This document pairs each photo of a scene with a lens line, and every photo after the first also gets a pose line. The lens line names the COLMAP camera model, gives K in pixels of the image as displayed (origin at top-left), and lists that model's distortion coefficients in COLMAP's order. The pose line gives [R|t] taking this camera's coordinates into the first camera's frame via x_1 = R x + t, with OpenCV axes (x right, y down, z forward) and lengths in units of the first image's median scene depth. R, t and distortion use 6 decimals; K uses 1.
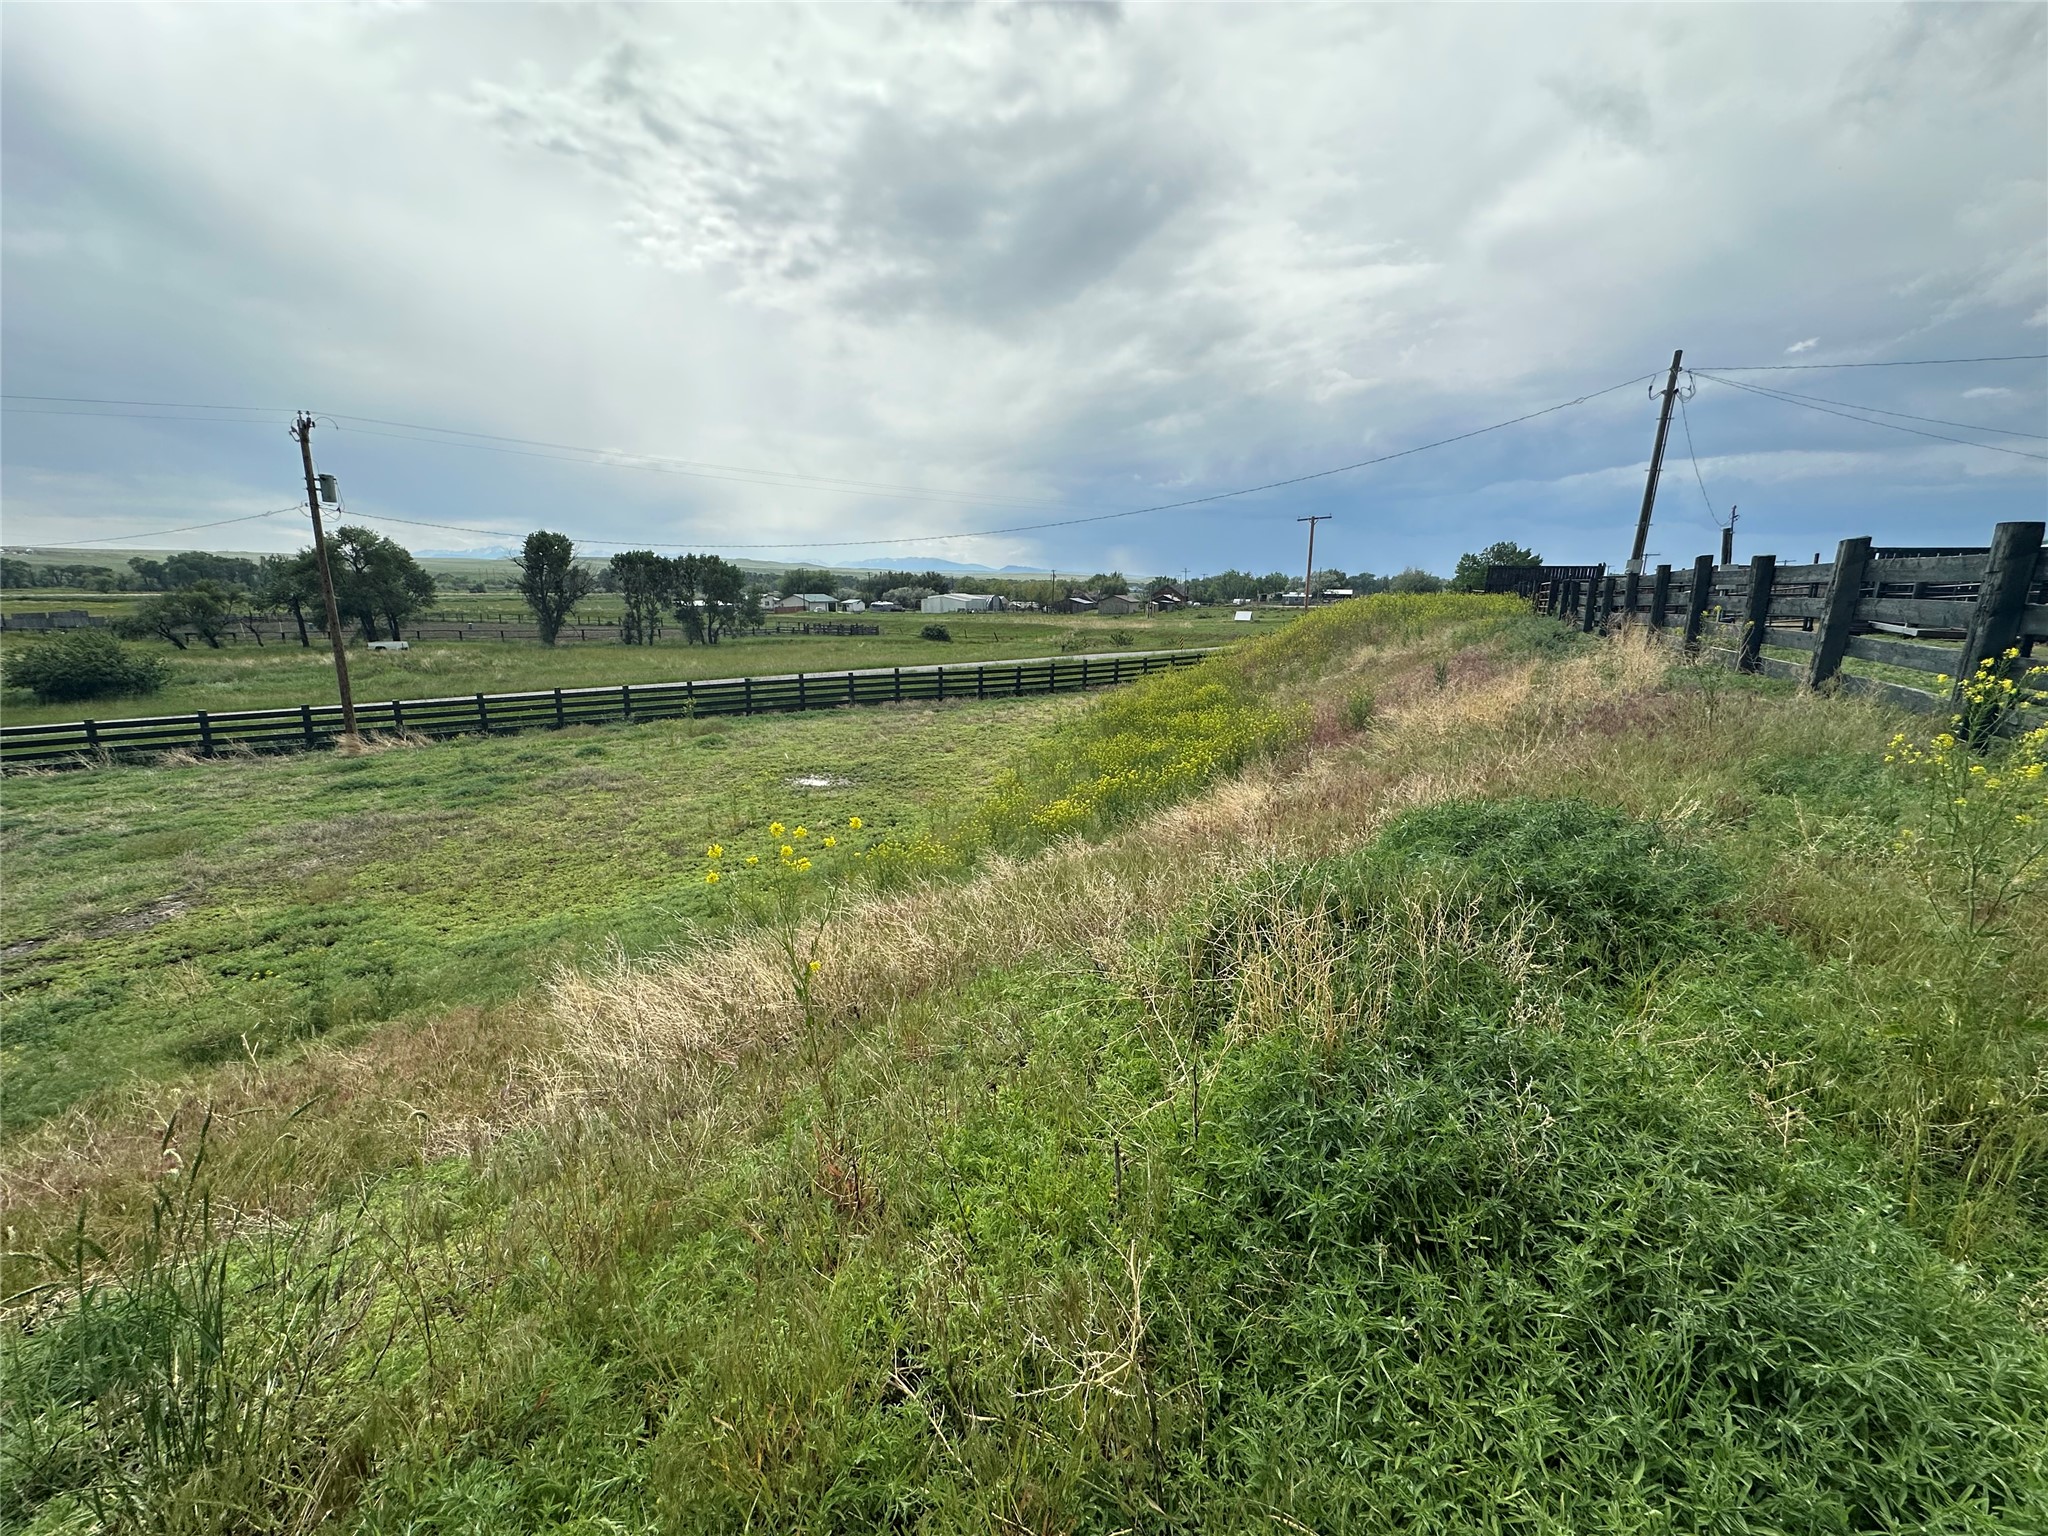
lens RADIAL K [[816.9, 0, 1024.0], [0, 816.9, 768.0], [0, 0, 1]] dist [-0.000239, 0.000120]
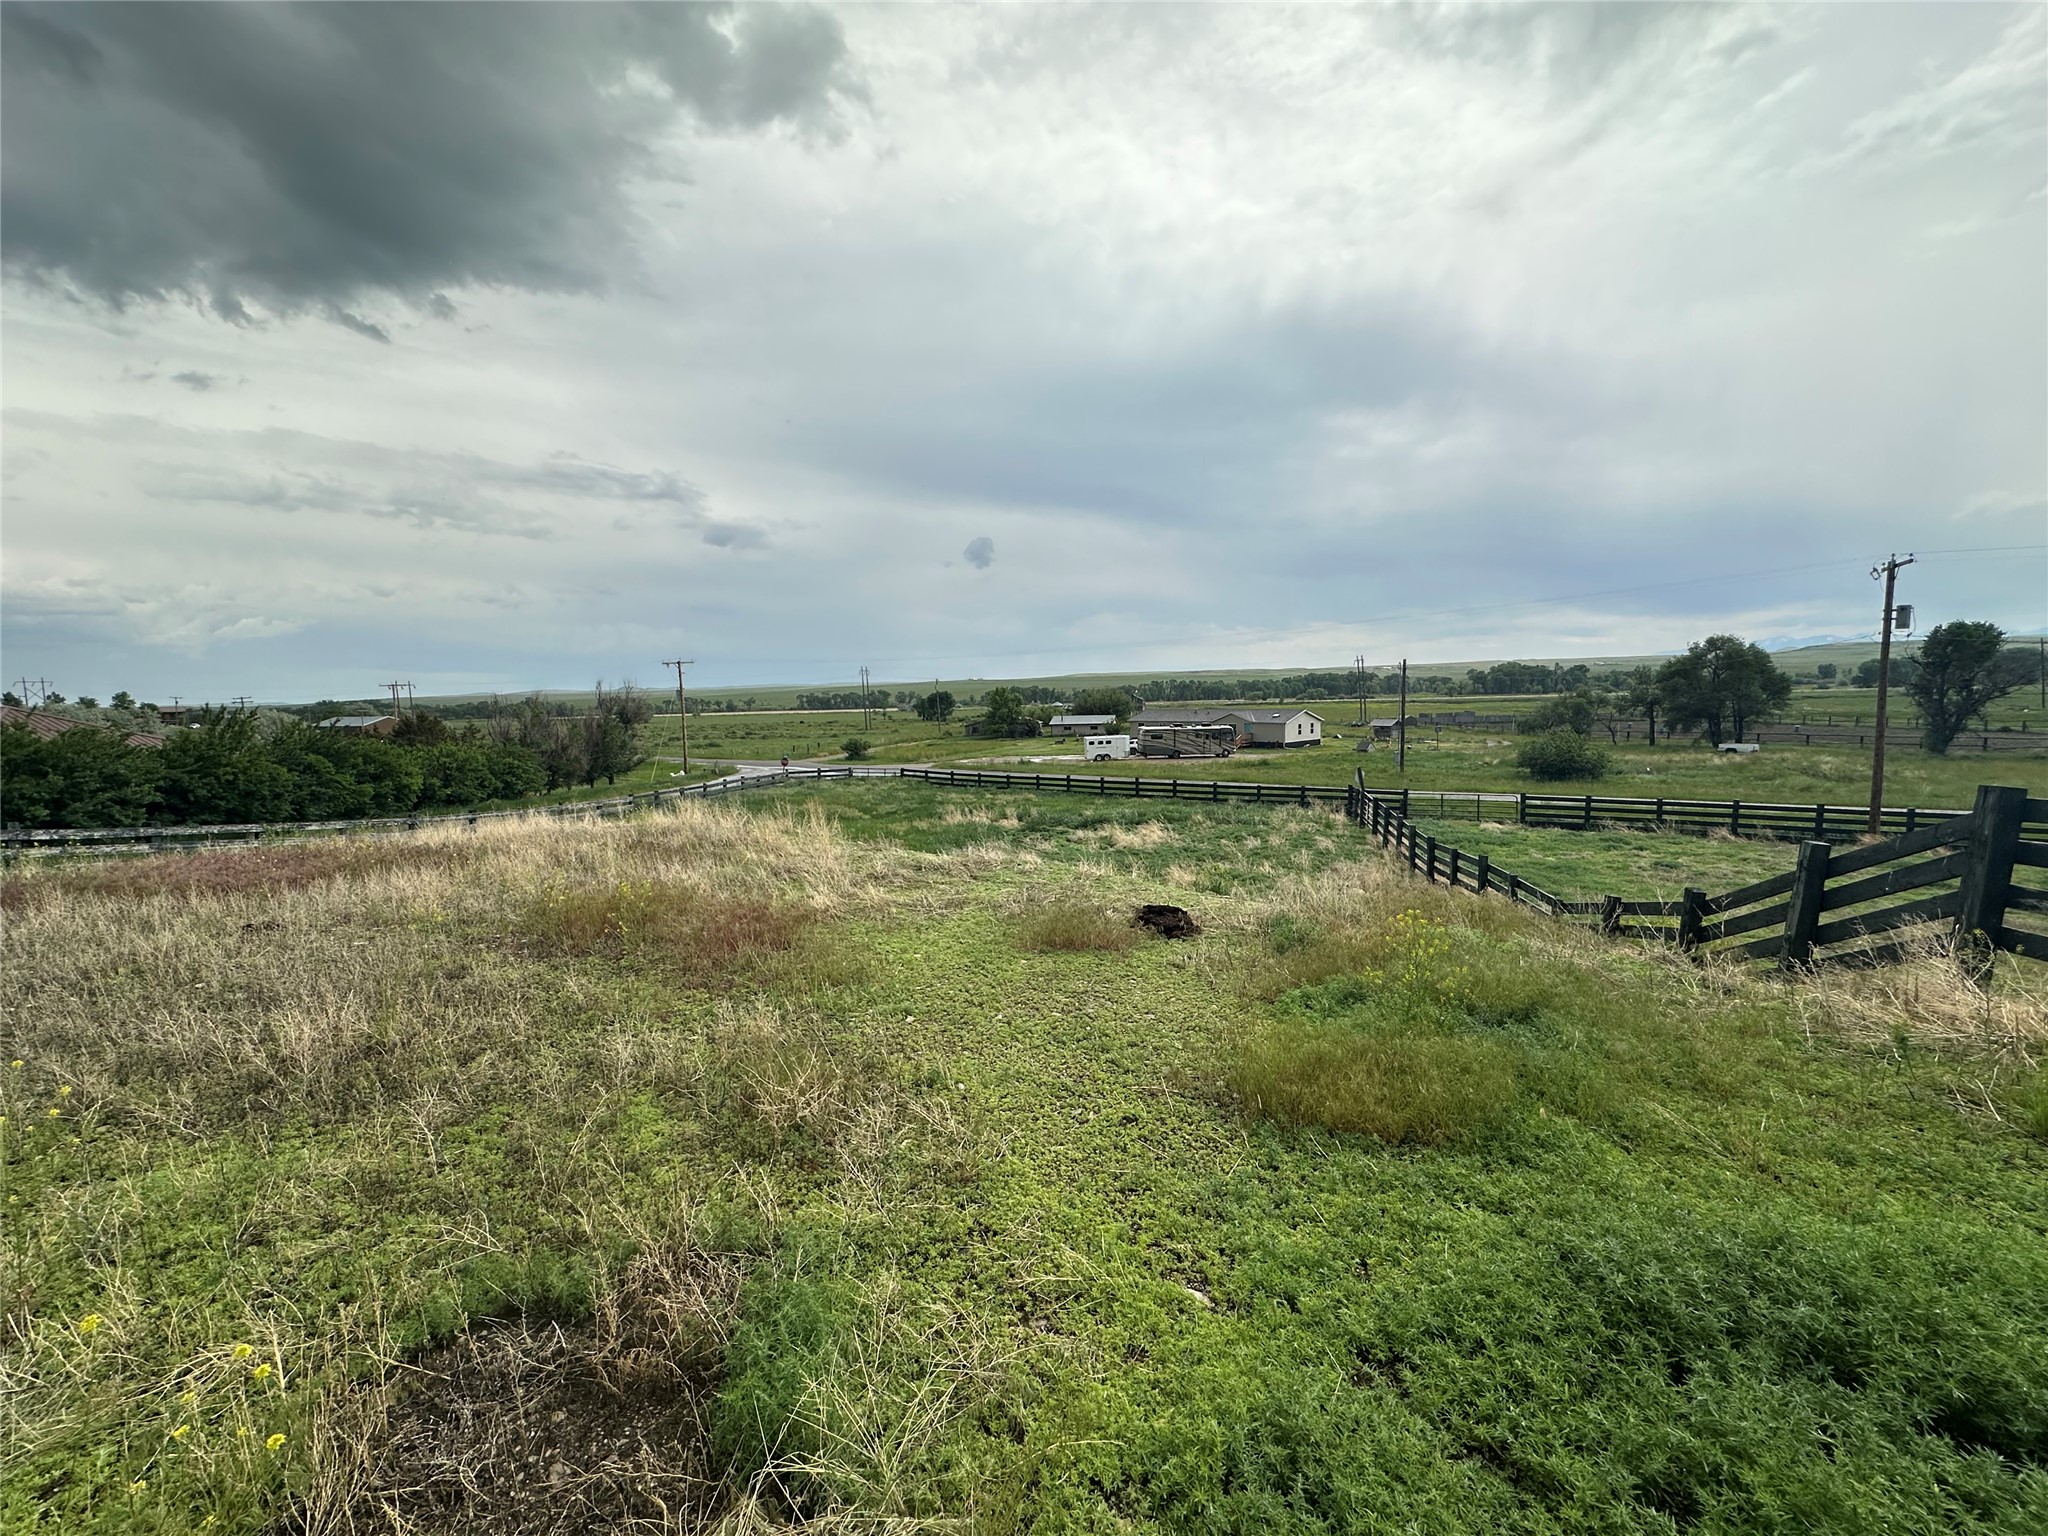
lens RADIAL K [[841.1, 0, 1024.0], [0, 841.1, 768.0], [0, 0, 1]] dist [-0.000970, -0.000085]
pose [[0.288661, 0.066685, -0.955106, -0.027487], [-0.179562, 0.983641, 0.014408, 0.019888], [0.940443, 0.167341, 0.295913, -0.141844]]
